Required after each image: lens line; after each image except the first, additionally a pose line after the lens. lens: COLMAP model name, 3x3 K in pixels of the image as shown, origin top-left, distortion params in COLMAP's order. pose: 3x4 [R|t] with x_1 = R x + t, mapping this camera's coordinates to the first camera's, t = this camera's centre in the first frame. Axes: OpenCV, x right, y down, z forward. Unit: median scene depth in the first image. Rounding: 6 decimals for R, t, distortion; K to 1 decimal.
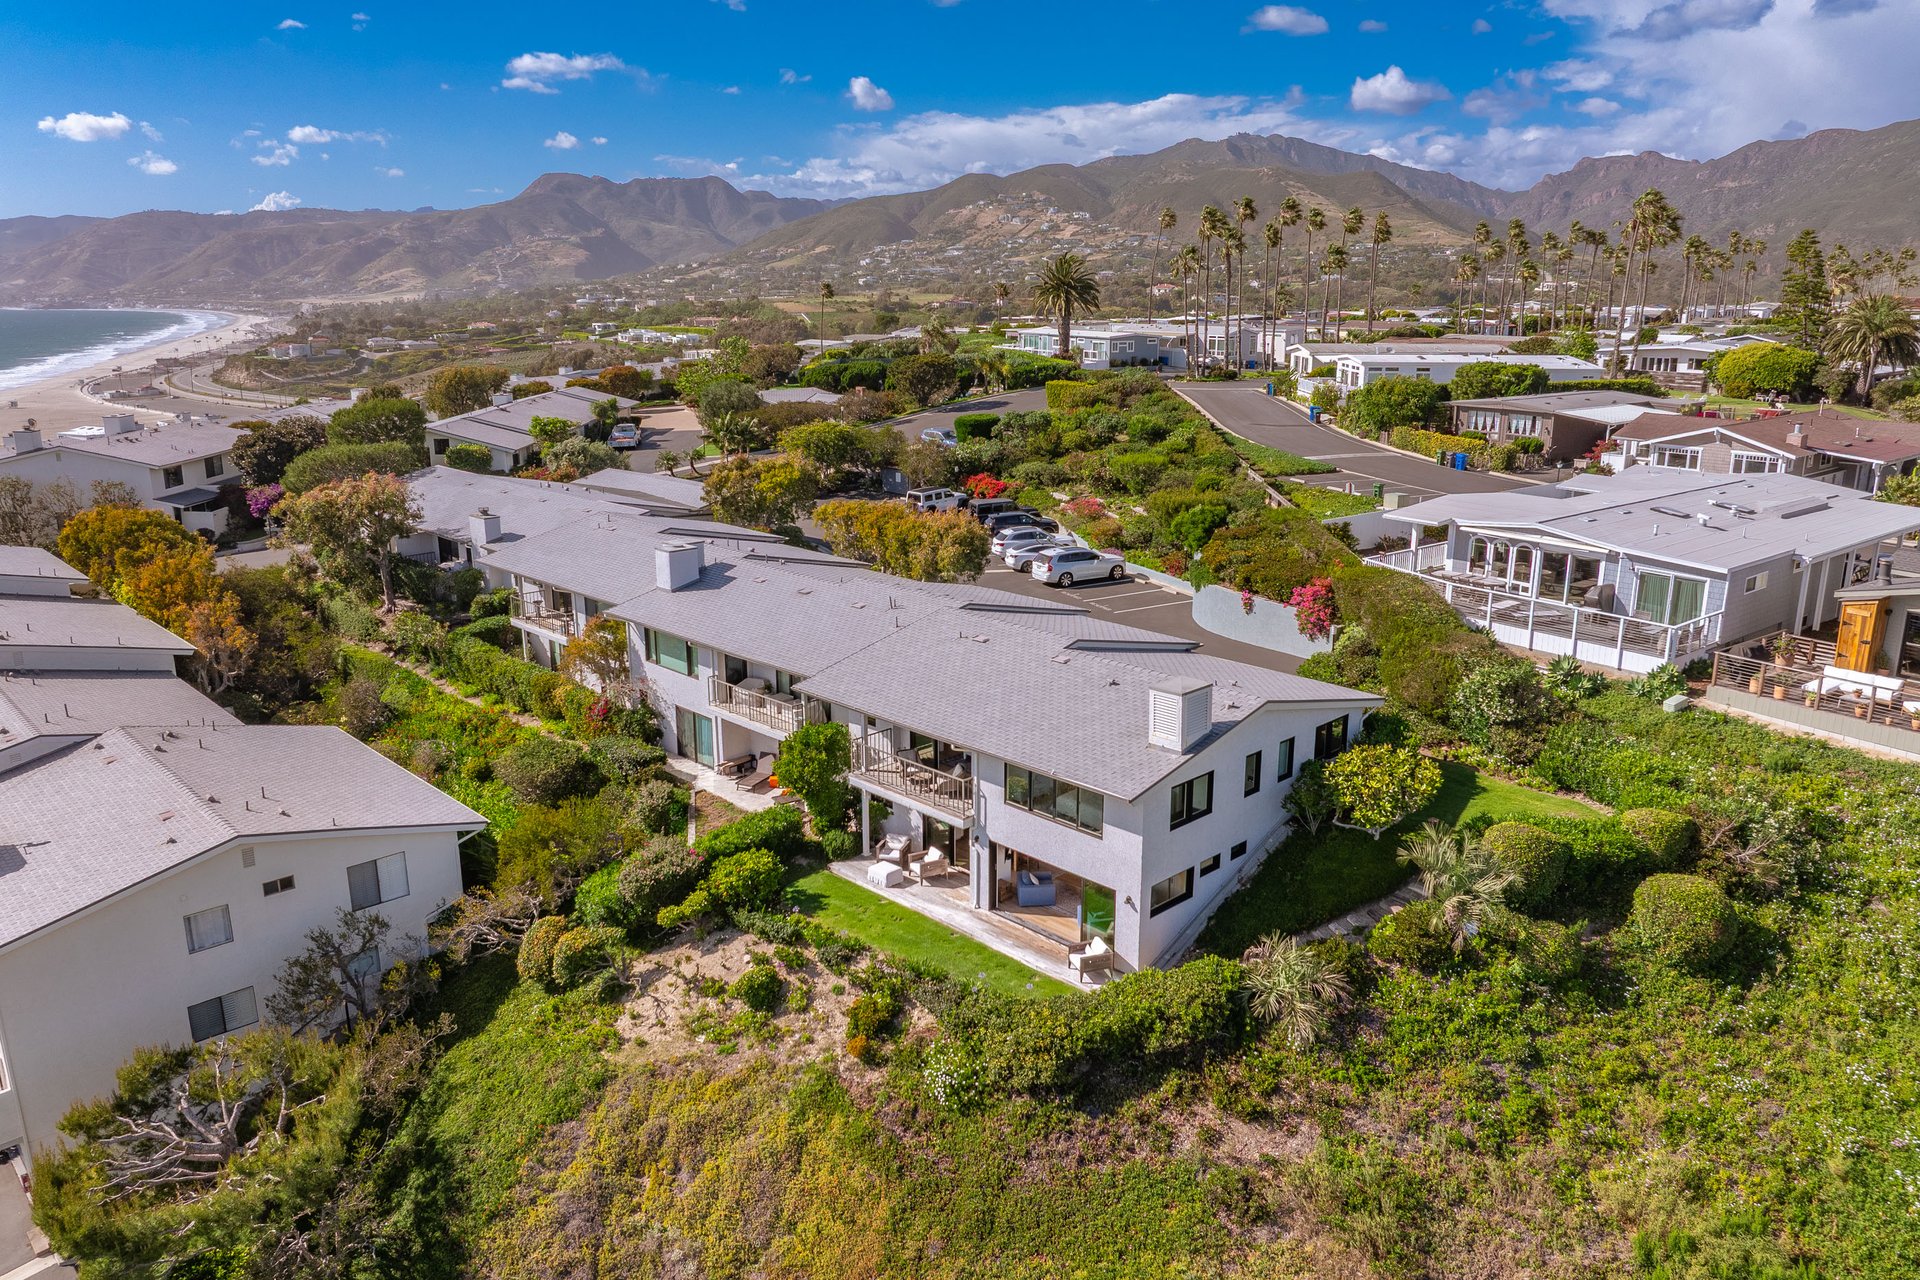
lens RADIAL K [[1339.9, 0, 960.0], [0, 1339.9, 640.0], [0, 0, 1]] dist [-0.036567, -0.007581]
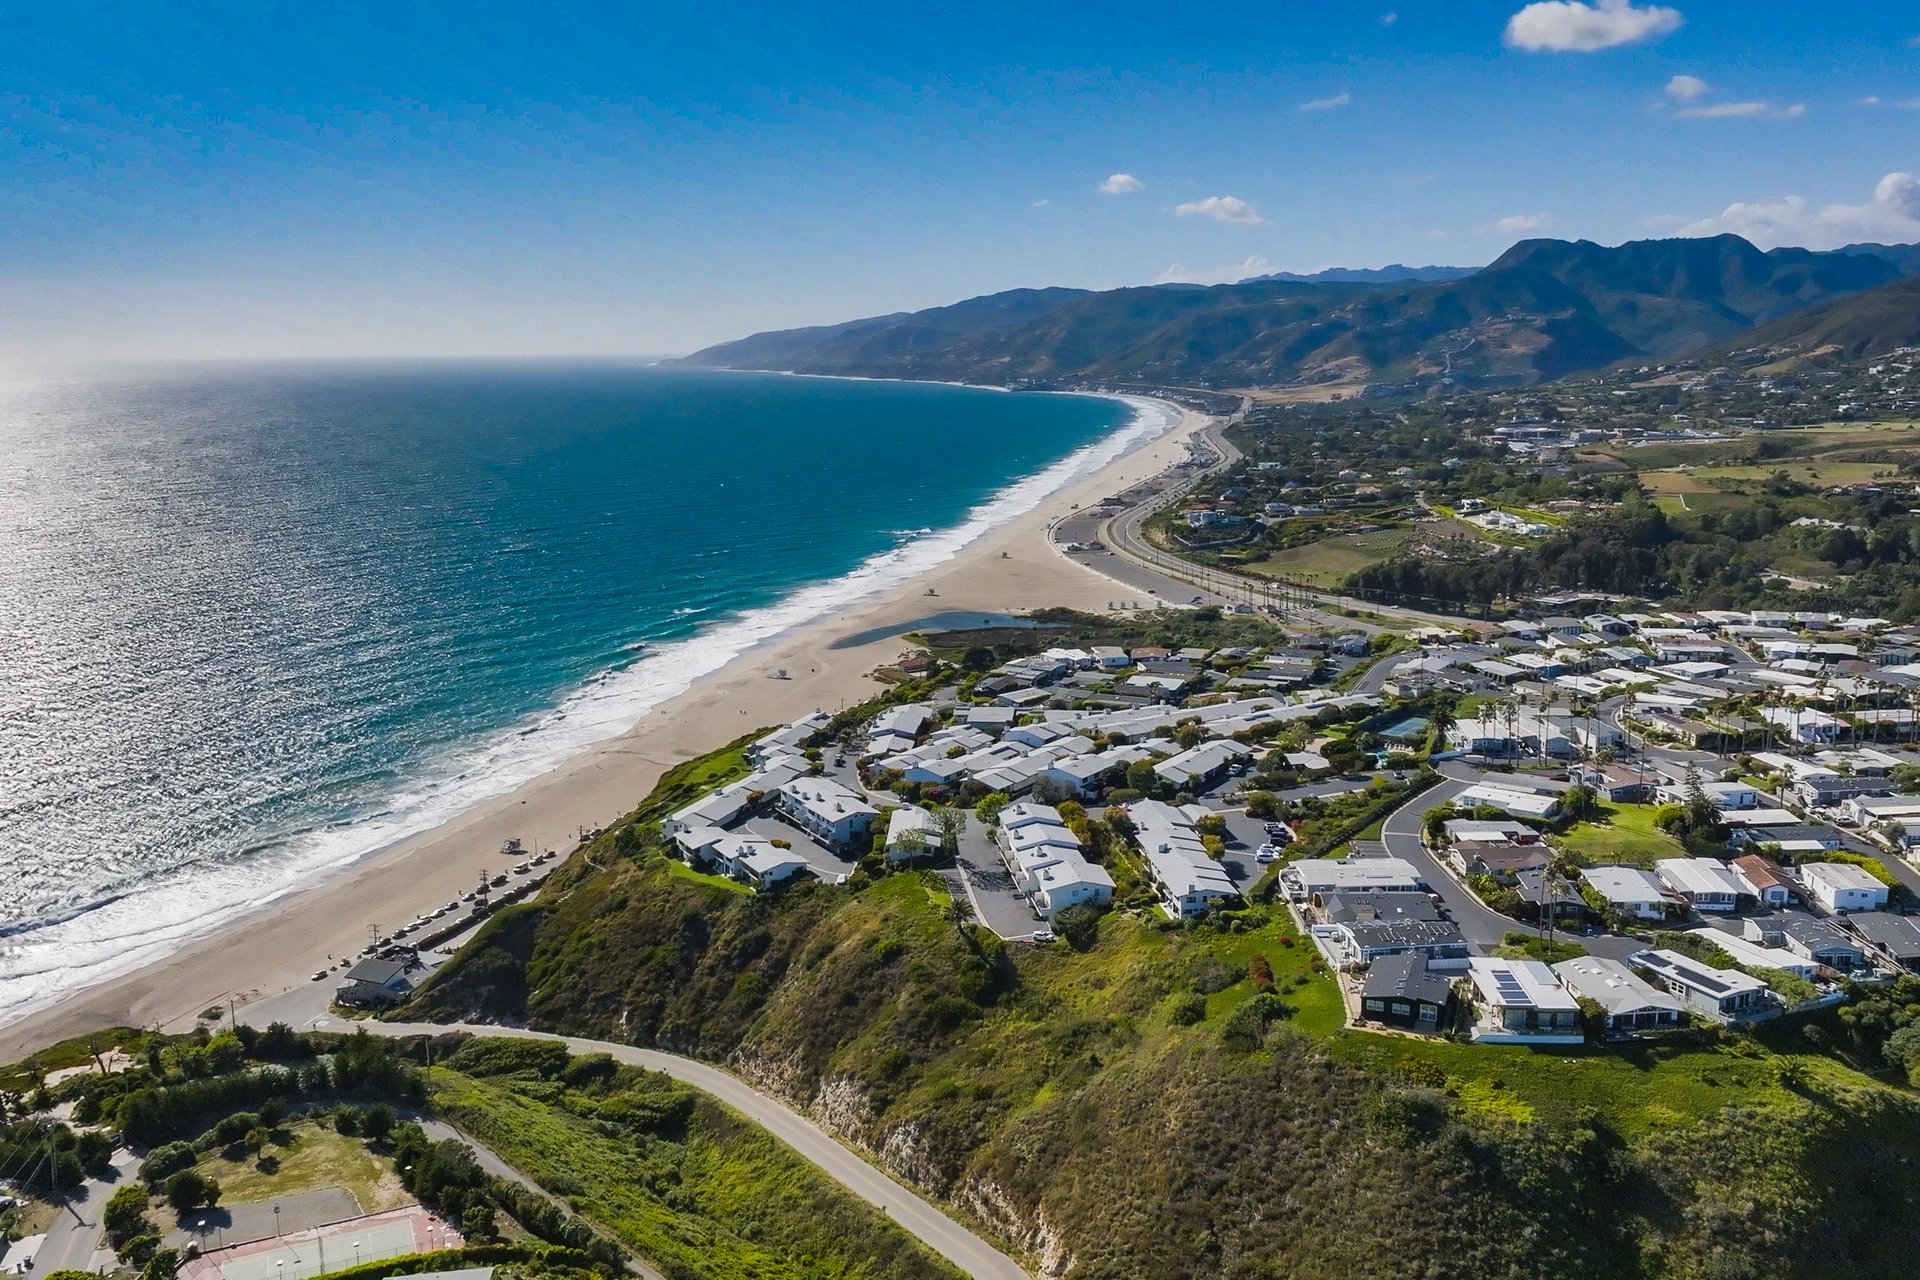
lens RADIAL K [[1576.8, 0, 965.6], [0, 1576.8, 636.9], [0, 0, 1]] dist [0.001033, -0.002329]
pose [[0.808518, 0.098715, -0.580132, 2.514911], [-0.141731, 0.989476, -0.029159, -0.547819], [0.571148, 0.105798, 0.814000, -4.299923]]
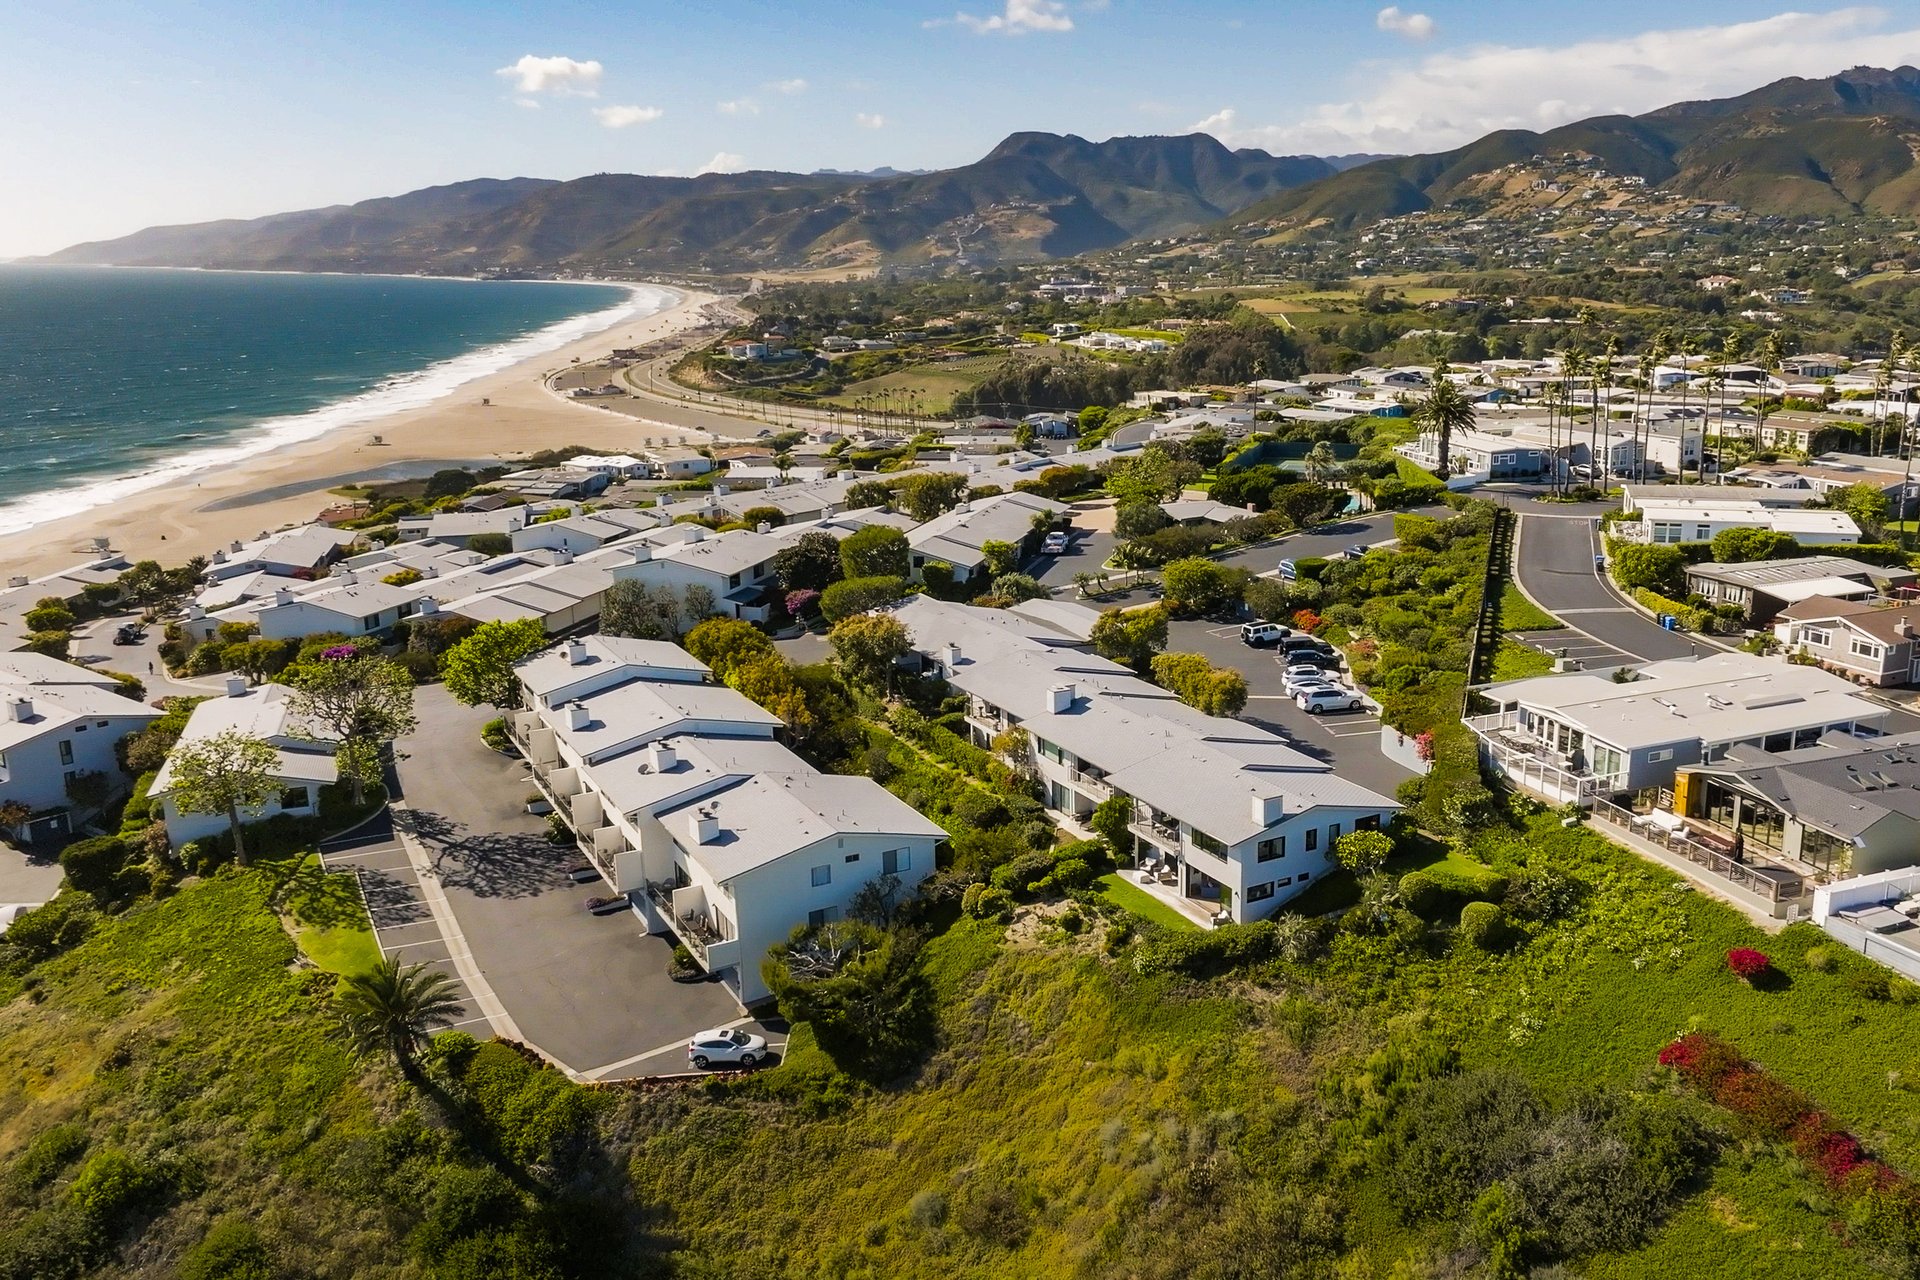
lens RADIAL K [[1578.1, 0, 1115.1], [0, 1578.1, 641.0], [0, 0, 1]] dist [0.004837, 0.000933]
pose [[0.974414, 0.051727, -0.218726, 0.282513], [-0.055875, 0.998355, -0.012819, -0.100213], [0.217704, 0.024712, 0.975702, -0.918476]]
